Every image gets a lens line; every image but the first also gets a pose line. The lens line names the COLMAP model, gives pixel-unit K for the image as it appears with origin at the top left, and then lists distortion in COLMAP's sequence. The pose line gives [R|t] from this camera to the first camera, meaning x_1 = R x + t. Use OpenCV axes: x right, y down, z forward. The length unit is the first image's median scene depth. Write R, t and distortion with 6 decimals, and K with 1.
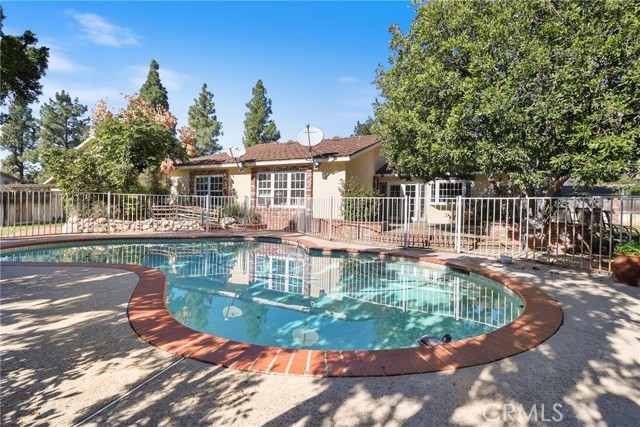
lens RADIAL K [[286.9, 0, 320.0], [0, 286.9, 213.5], [0, 0, 1]] dist [-0.001500, -0.000178]
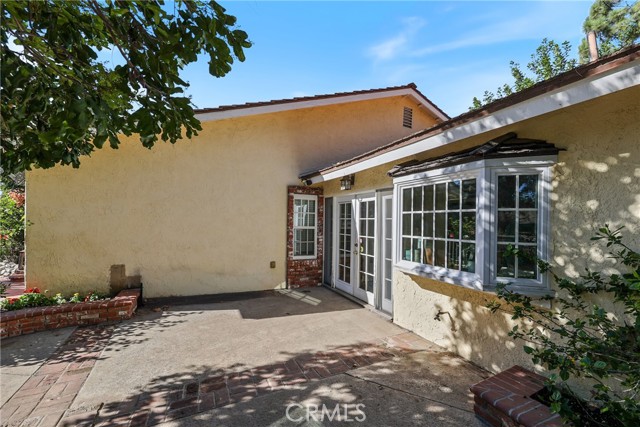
lens RADIAL K [[265.1, 0, 324.4], [0, 265.1, 224.5], [0, 0, 1]] dist [-0.001304, 0.000044]
pose [[0.772831, -0.005070, -0.634591, 0.586662], [-0.011723, 0.999683, -0.022263, -0.074844], [0.634503, 0.024645, 0.772527, 0.865435]]
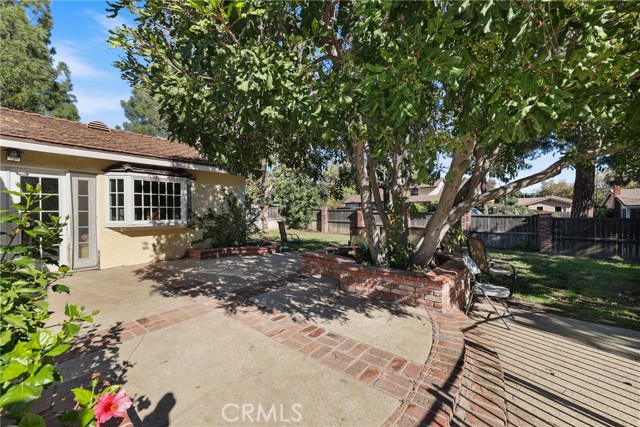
lens RADIAL K [[258.0, 0, 324.6], [0, 258.0, 212.6], [0, 0, 1]] dist [0.001058, -0.000177]
pose [[0.236639, -0.025495, 0.971263, 0.092152], [0.033510, 0.999275, 0.018065, -0.055949], [-0.971020, 0.028272, 0.237322, 0.682526]]
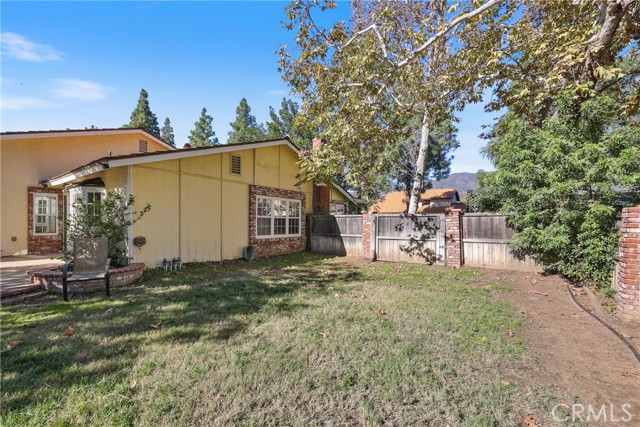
lens RADIAL K [[265.1, 0, 324.4], [0, 265.1, 224.5], [0, 0, 1]] dist [-0.001304, 0.000044]
pose [[0.983738, -0.012683, -0.179161, 1.162211], [0.011360, 0.999900, -0.008409, -0.036175], [0.179250, 0.006237, 0.983784, 0.624472]]
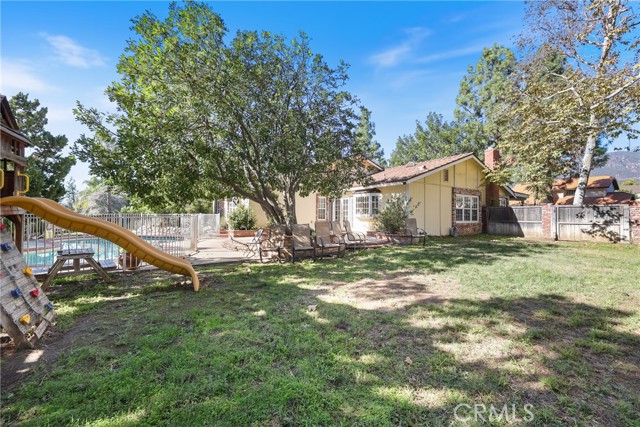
lens RADIAL K [[258.0, 0, 324.6], [0, 258.0, 212.6], [0, 0, 1]] dist [0.001058, -0.000177]
pose [[0.853417, -0.021543, -0.520783, 0.937834], [0.004512, 0.999413, -0.033949, -0.014489], [0.521209, 0.026623, 0.853014, 0.109842]]
